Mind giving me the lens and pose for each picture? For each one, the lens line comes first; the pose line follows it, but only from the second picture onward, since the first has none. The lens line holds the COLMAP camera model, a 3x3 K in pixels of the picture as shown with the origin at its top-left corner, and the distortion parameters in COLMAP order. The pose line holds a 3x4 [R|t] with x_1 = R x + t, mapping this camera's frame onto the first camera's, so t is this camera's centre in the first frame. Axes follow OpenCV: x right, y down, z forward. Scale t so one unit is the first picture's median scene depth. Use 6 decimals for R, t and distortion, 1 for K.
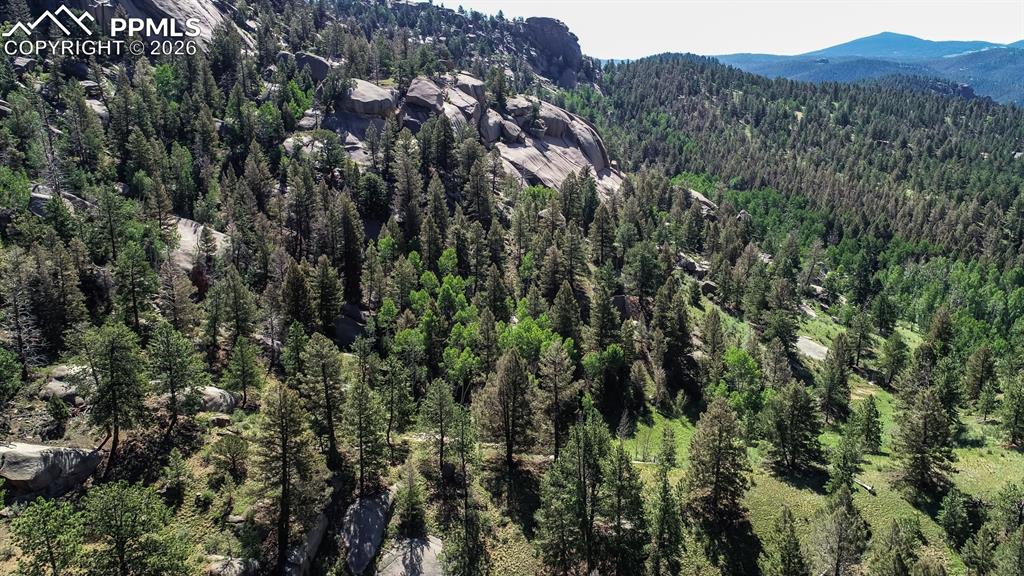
lens RADIAL K [[726.9, 0, 482.0], [0, 726.9, 247.6], [0, 0, 1]] dist [0.003483, -0.000493]
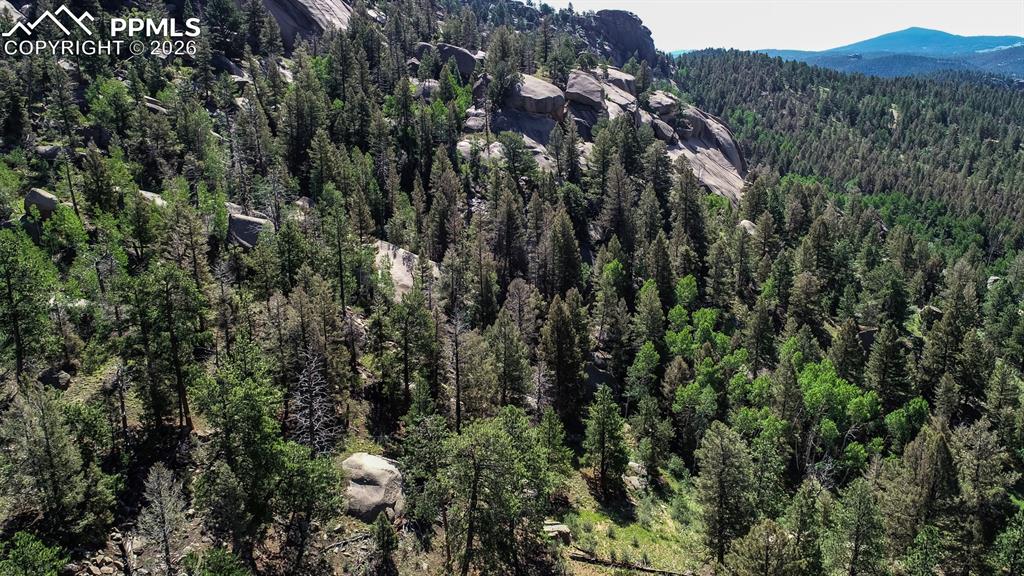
lens RADIAL K [[726.9, 0, 483.8], [0, 726.9, 246.2], [0, 0, 1]] dist [0.003483, -0.000493]
pose [[0.999793, 0.002319, -0.020226, -0.255752], [-0.002280, 0.999995, 0.001965, -0.032437], [0.020230, -0.001918, 0.999794, 0.160078]]
